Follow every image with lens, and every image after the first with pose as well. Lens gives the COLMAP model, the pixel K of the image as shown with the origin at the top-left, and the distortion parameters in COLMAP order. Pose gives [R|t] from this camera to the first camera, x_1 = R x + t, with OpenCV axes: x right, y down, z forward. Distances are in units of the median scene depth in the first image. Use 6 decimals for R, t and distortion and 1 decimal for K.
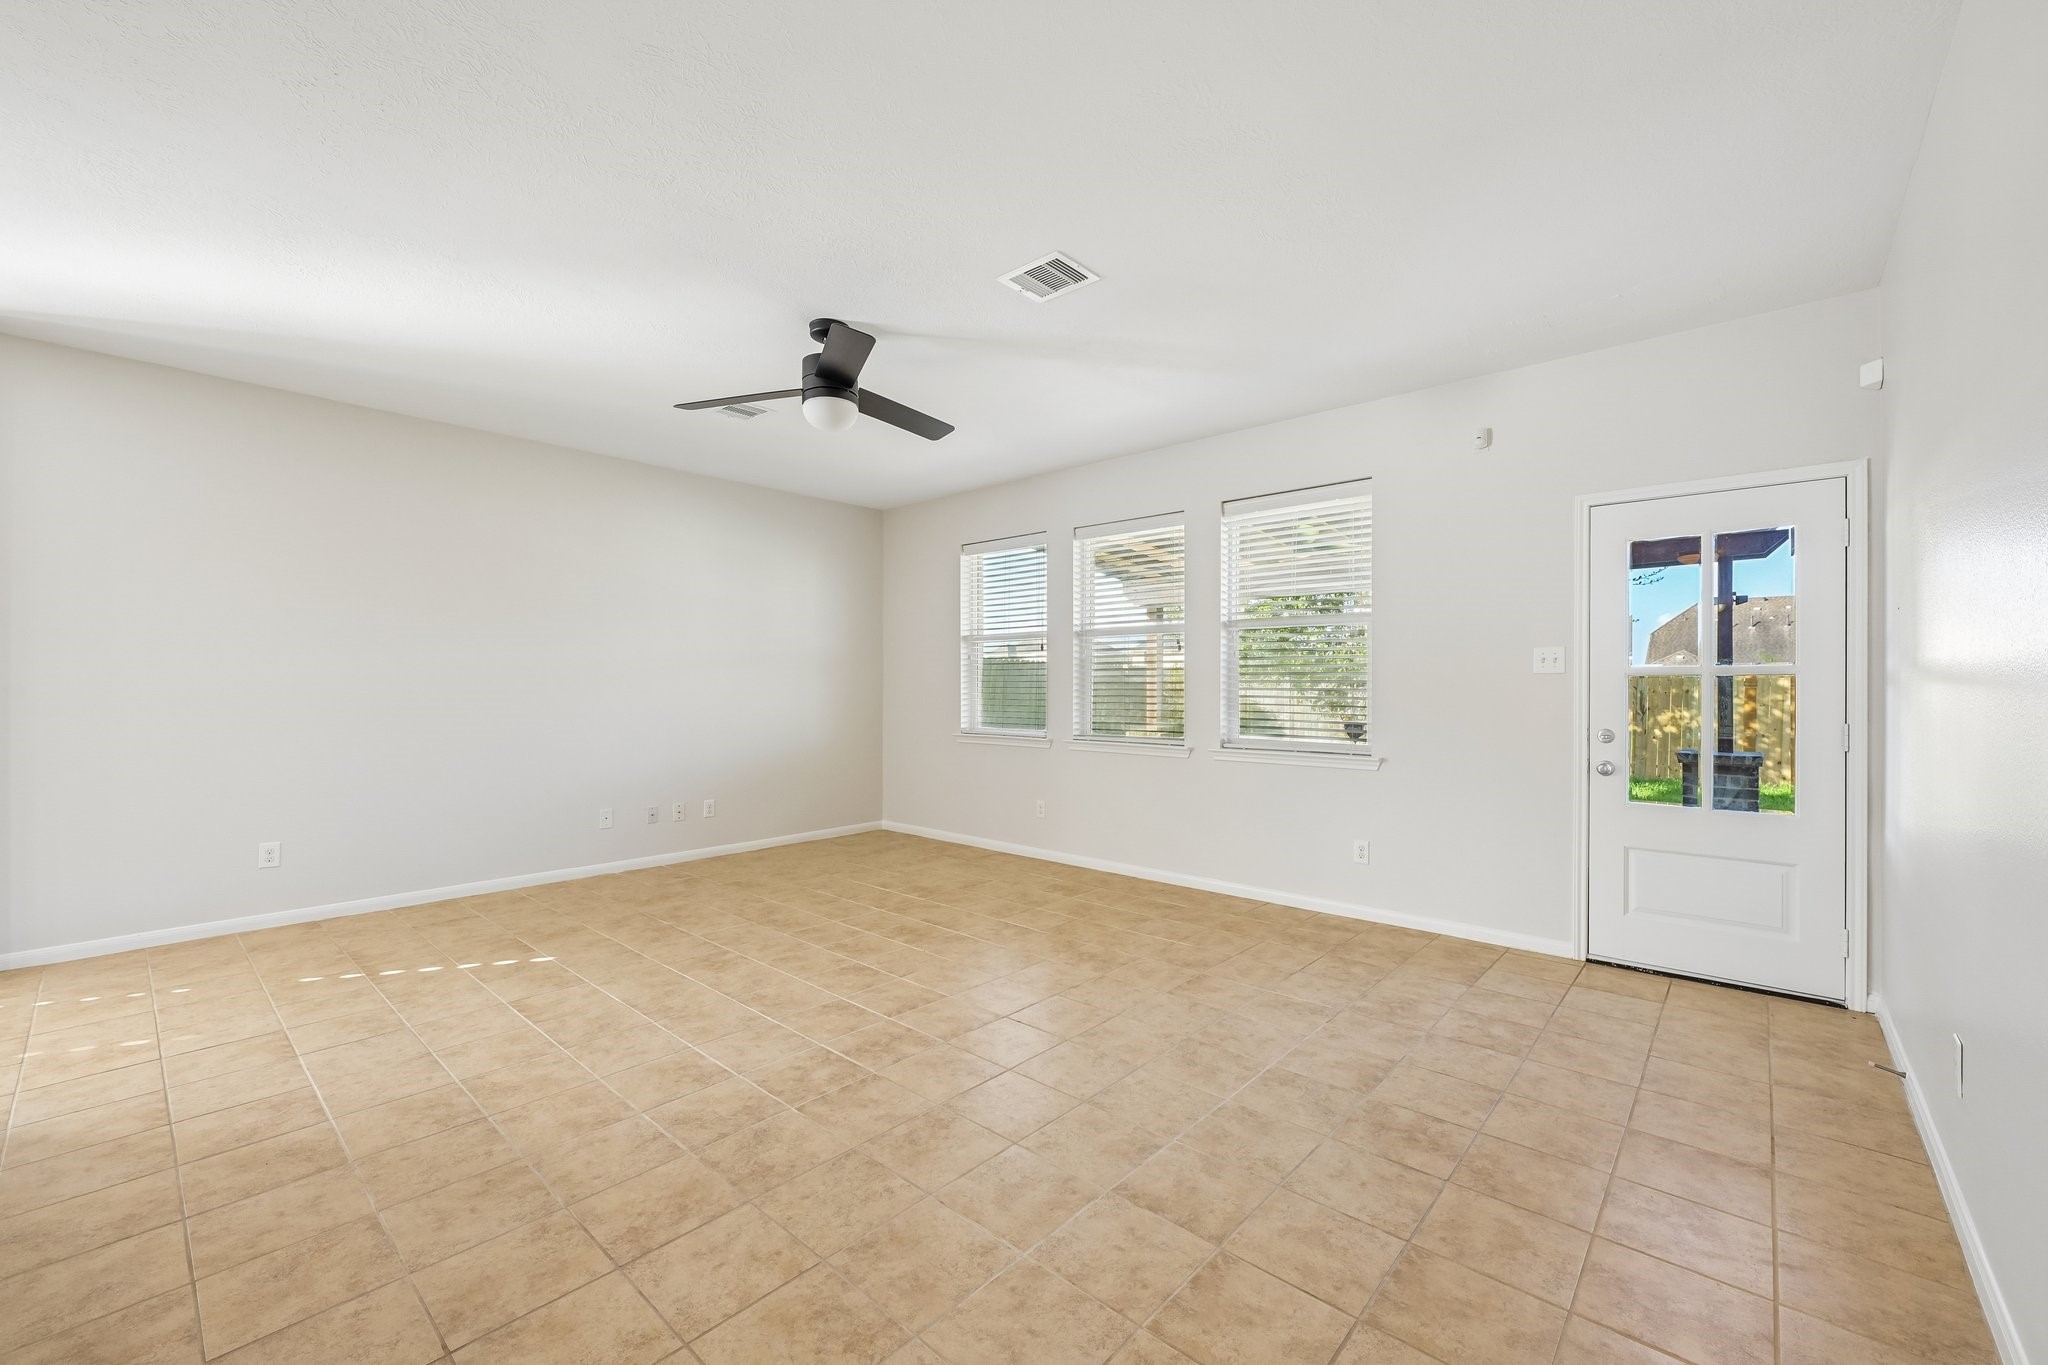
lens RADIAL K [[825.1, 0, 1032.4], [0, 825.1, 692.4], [0, 0, 1]] dist [-0.000896, -0.000214]
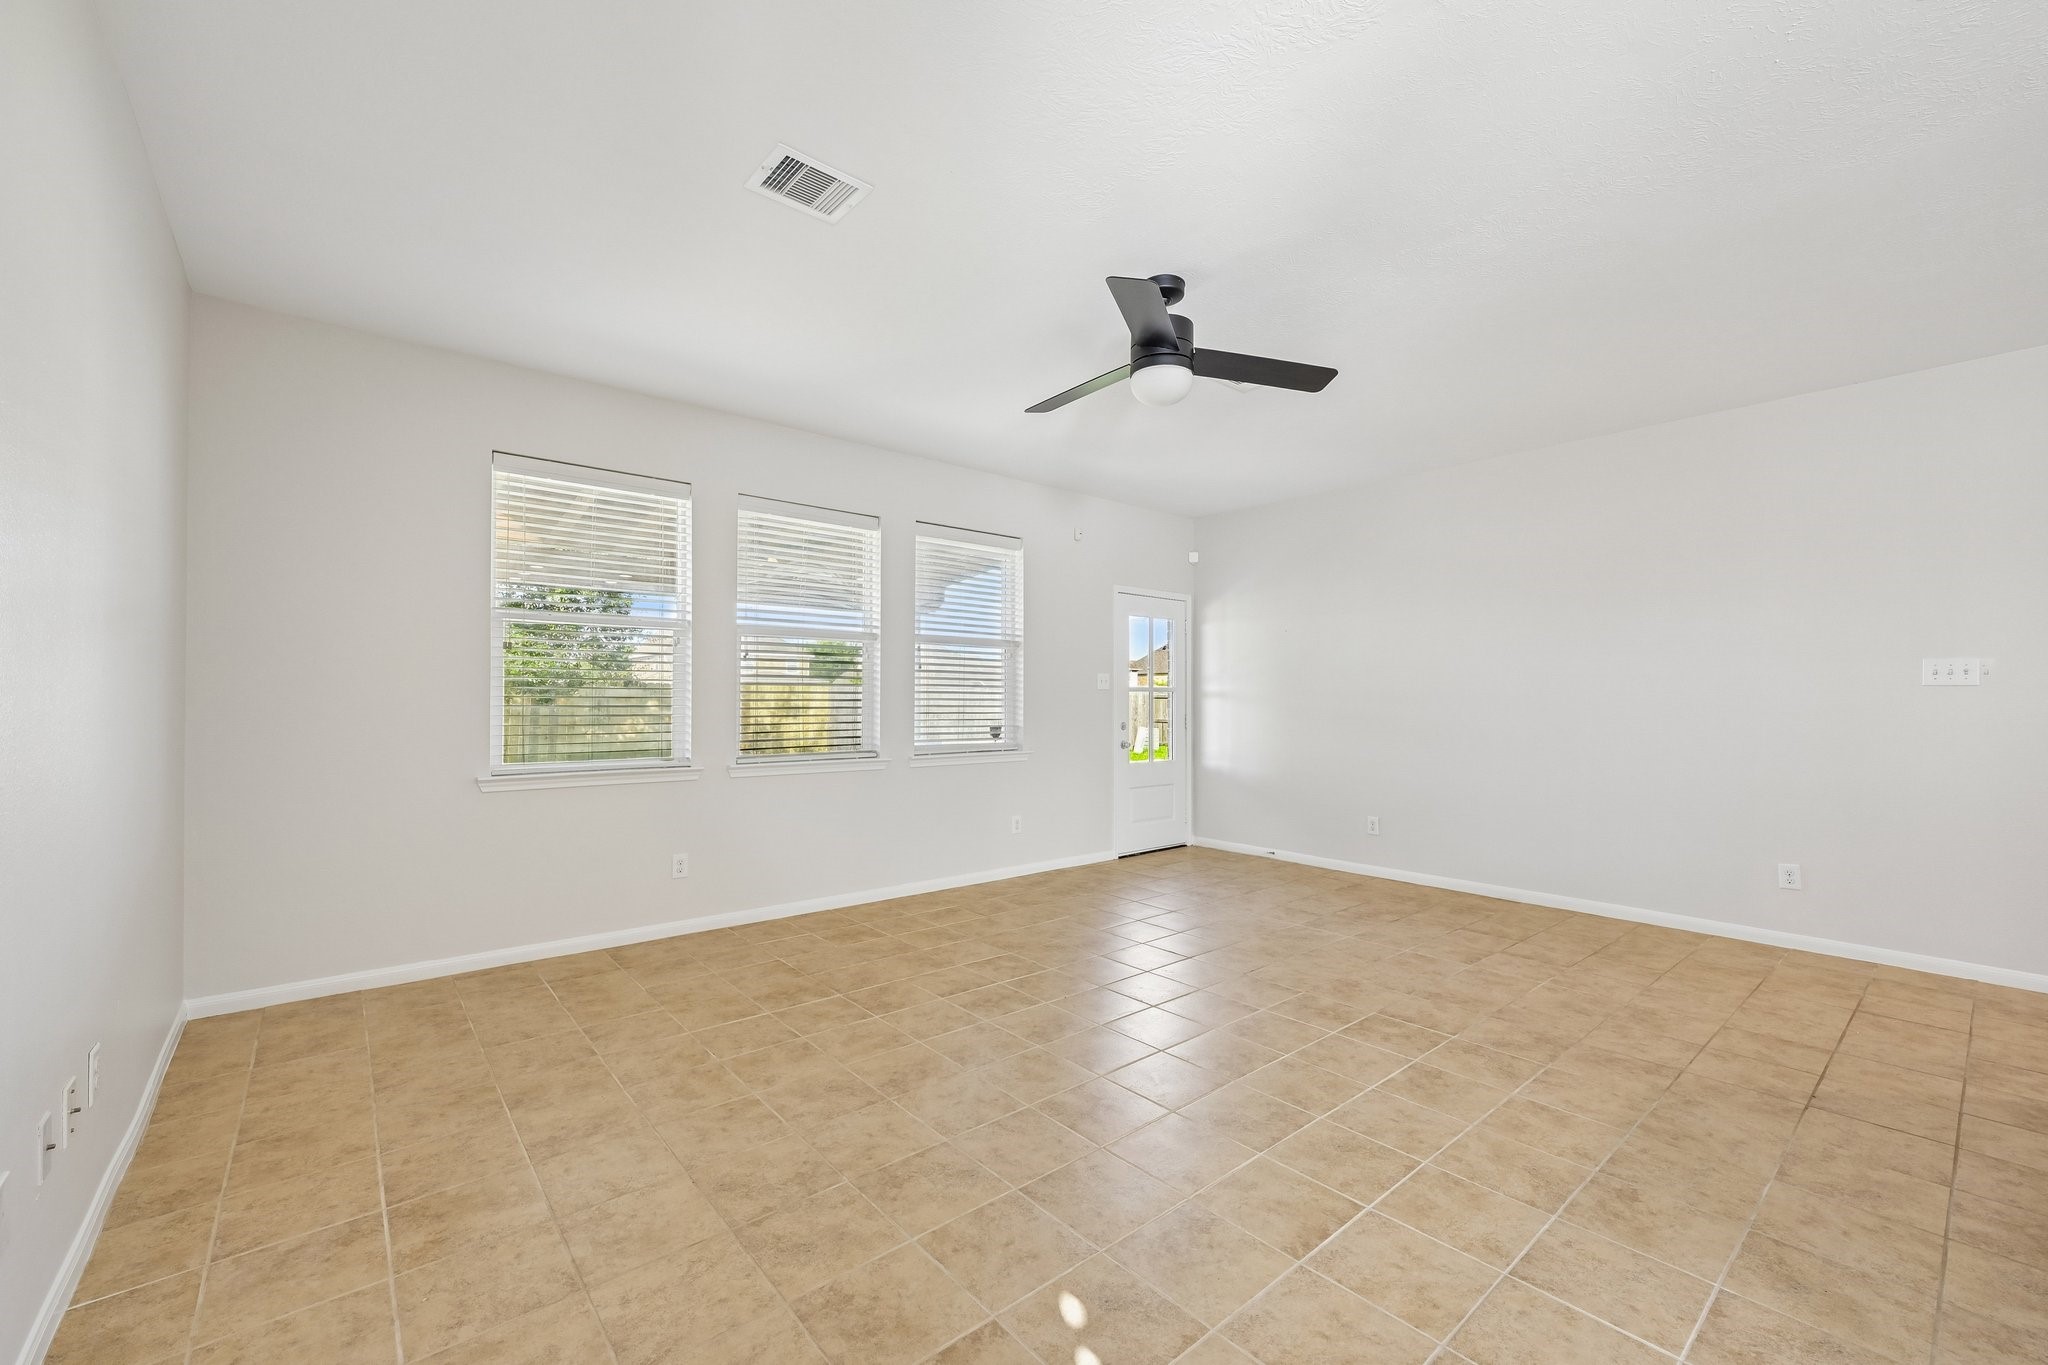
lens RADIAL K [[825.1, 0, 1032.4], [0, 825.1, 692.4], [0, 0, 1]] dist [-0.000896, -0.000214]
pose [[0.136652, 0.006152, 0.990600, -1.581827], [0.001874, 0.999977, -0.006469, -0.010419], [-0.990617, 0.002740, 0.136638, 1.426584]]
